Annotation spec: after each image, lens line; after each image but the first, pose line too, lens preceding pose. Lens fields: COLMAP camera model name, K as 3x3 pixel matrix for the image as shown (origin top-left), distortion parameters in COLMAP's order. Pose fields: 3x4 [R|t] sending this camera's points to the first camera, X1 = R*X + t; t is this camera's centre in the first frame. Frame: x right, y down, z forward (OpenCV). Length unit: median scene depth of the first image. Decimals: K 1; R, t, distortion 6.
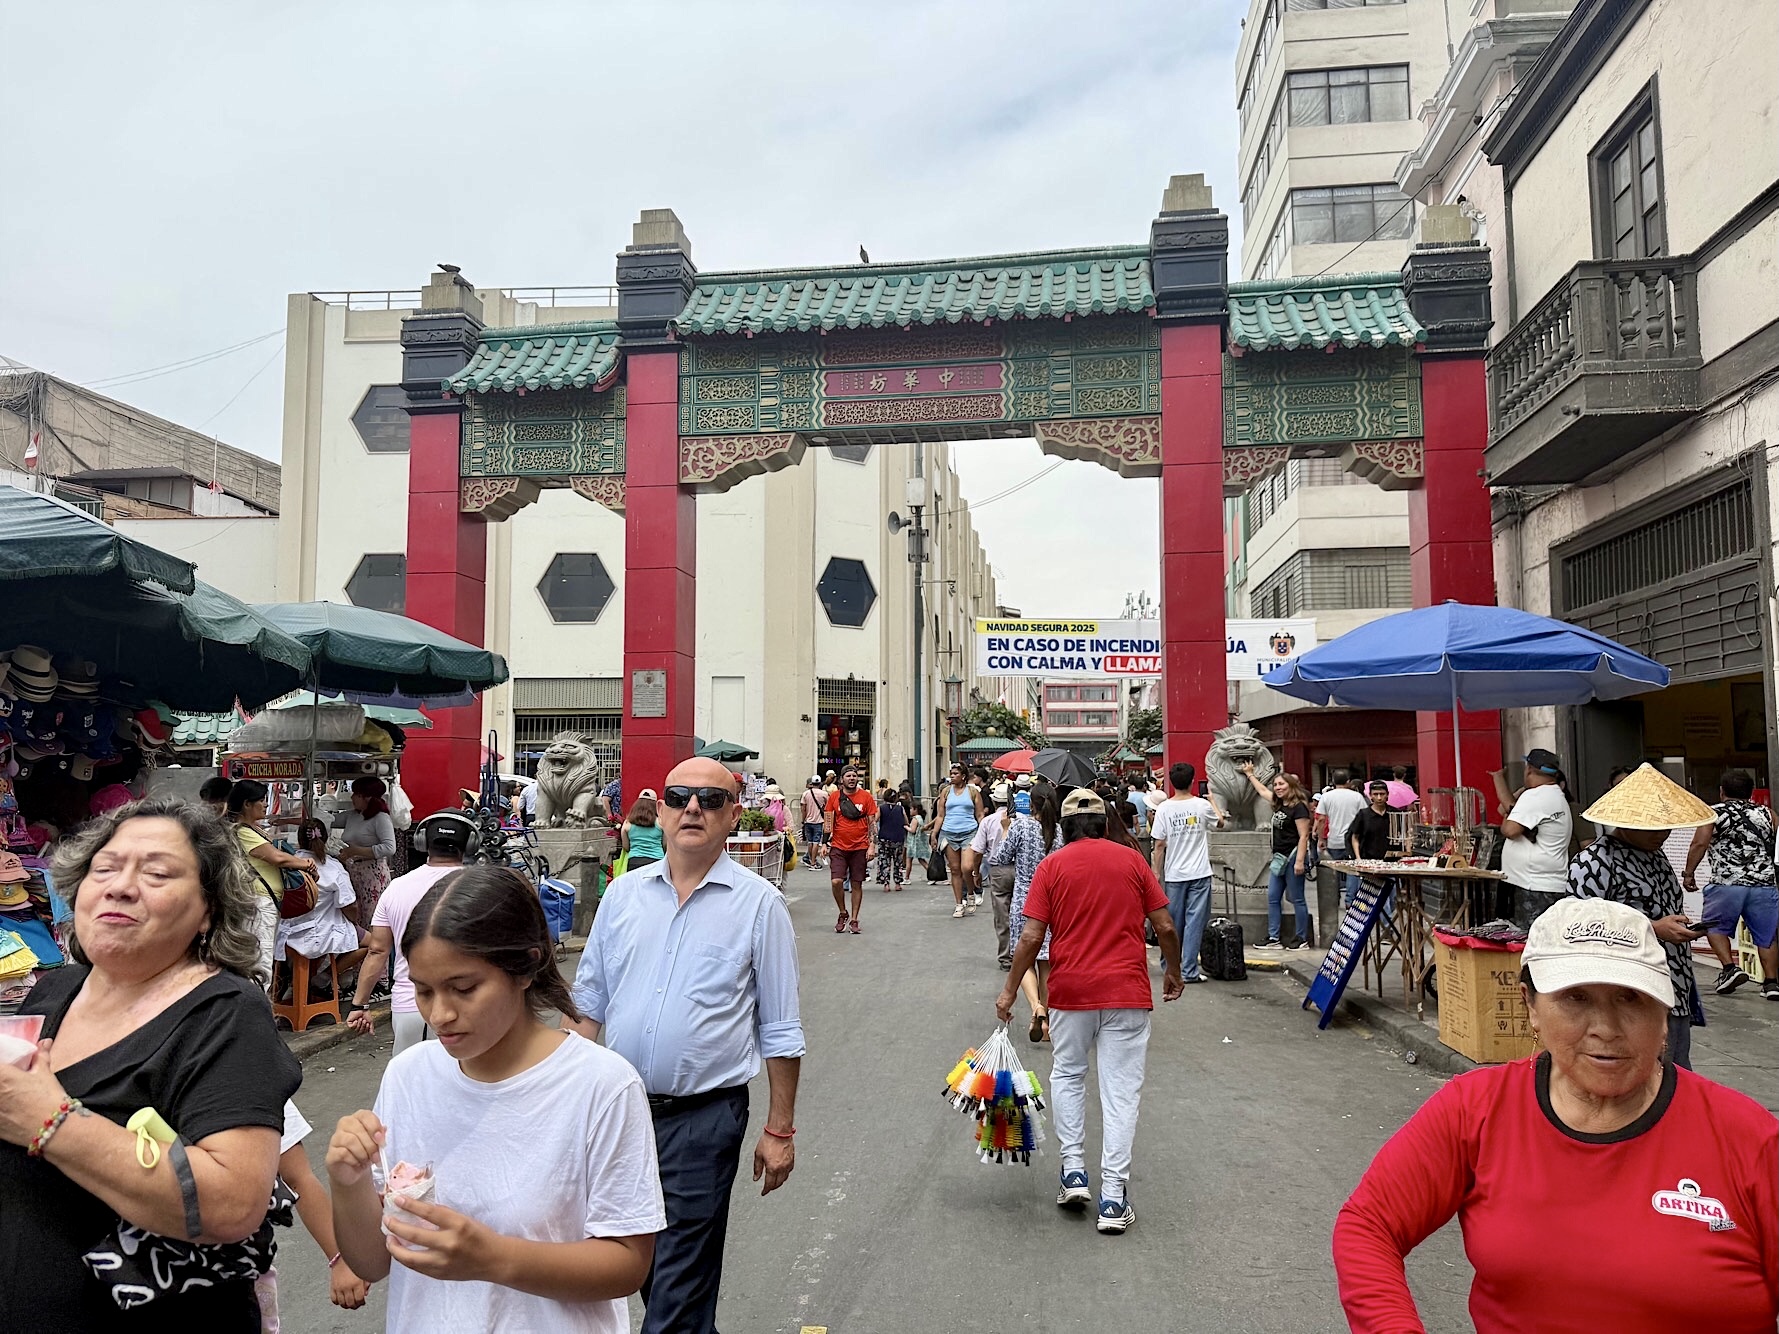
lens RADIAL K [[1267.0, 0, 889.4], [0, 1267.0, 679.1], [0, 0, 1]] dist [0.003889, -0.016441]
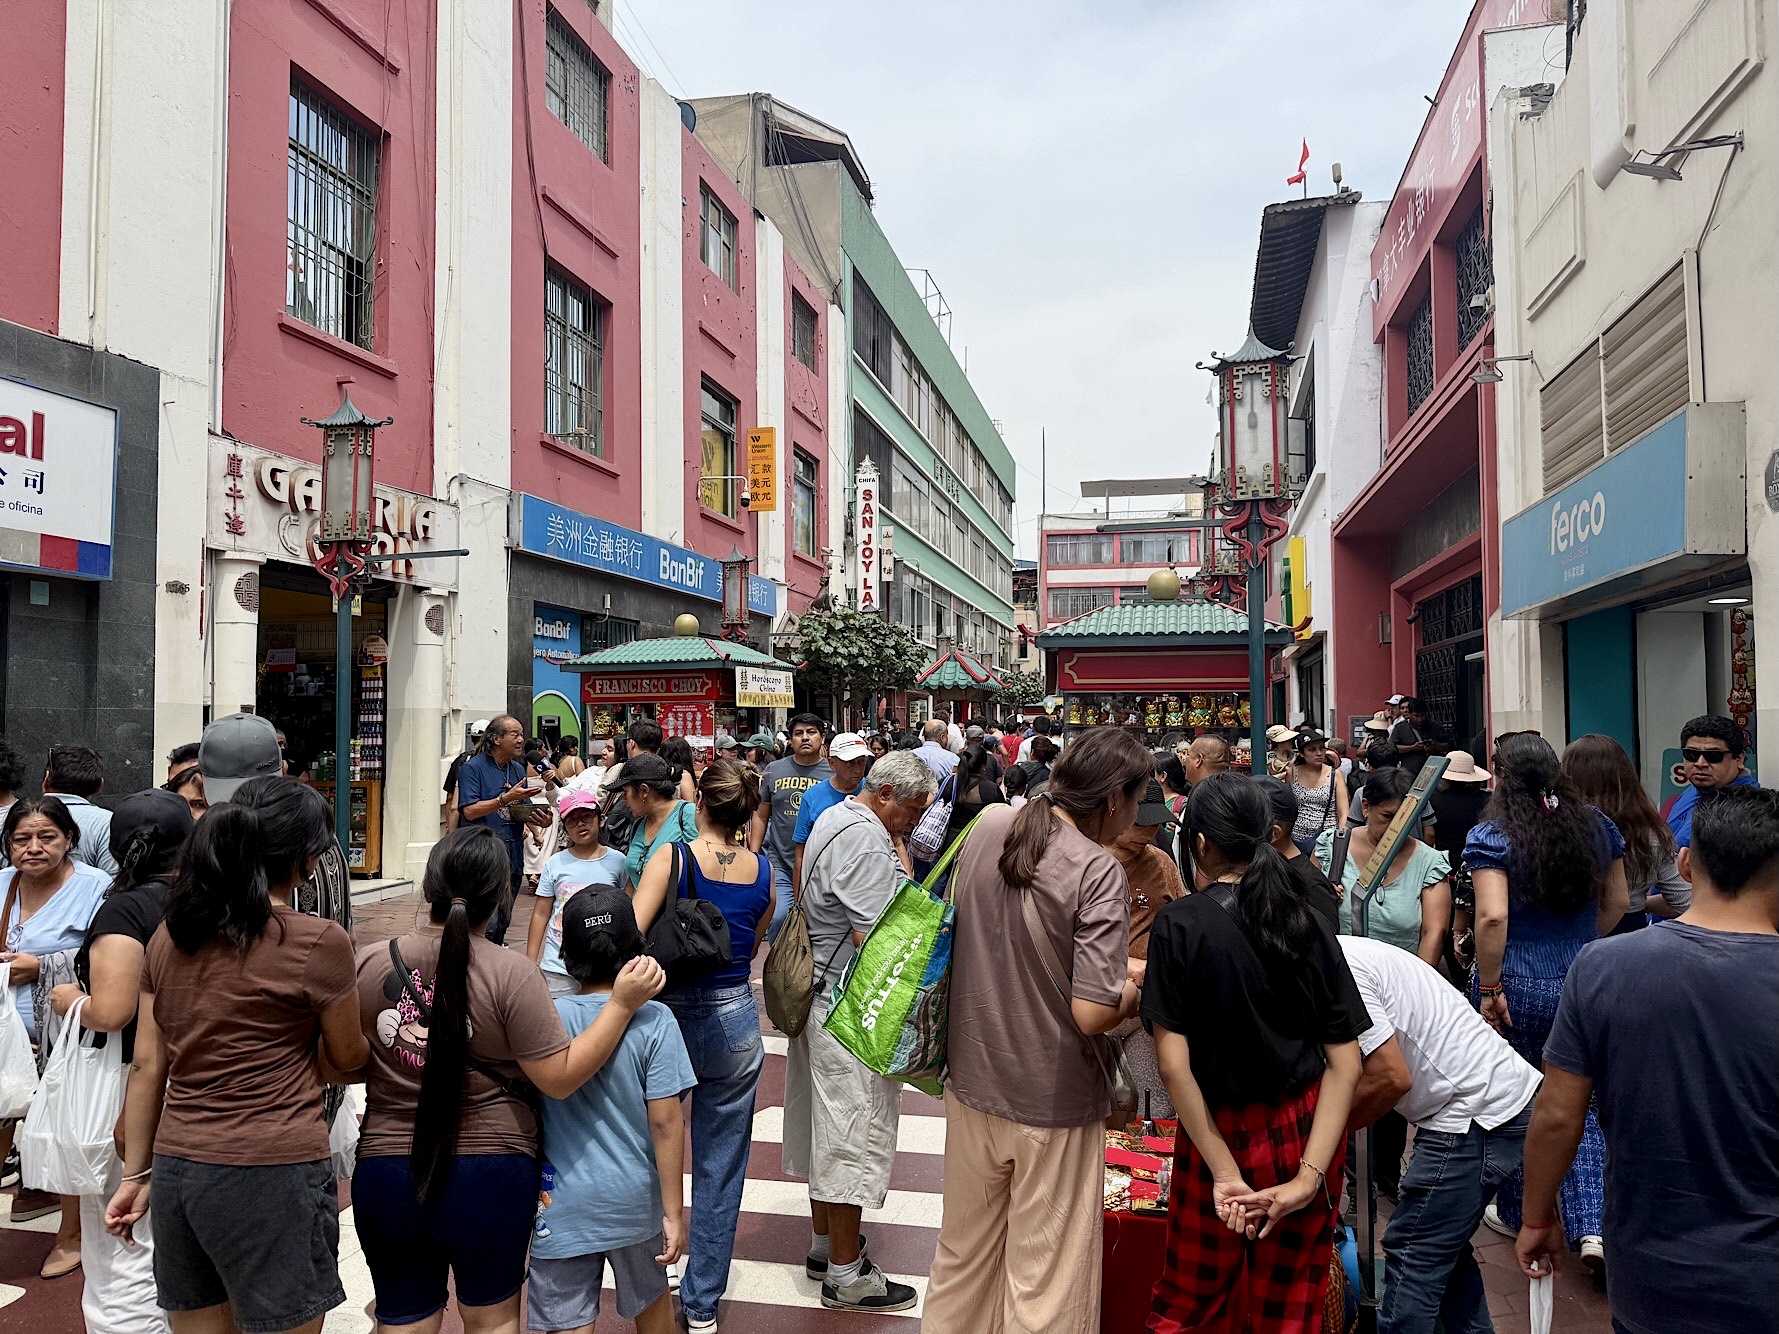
lens RADIAL K [[1267.0, 0, 889.7], [0, 1267.0, 670.7], [0, 0, 1]] dist [0.003889, -0.016441]
pose [[0.995613, -0.001698, -0.093550, 0.112980], [0.005248, 0.999275, 0.037714, 0.038371], [0.093418, -0.038040, 0.994900, 0.544631]]
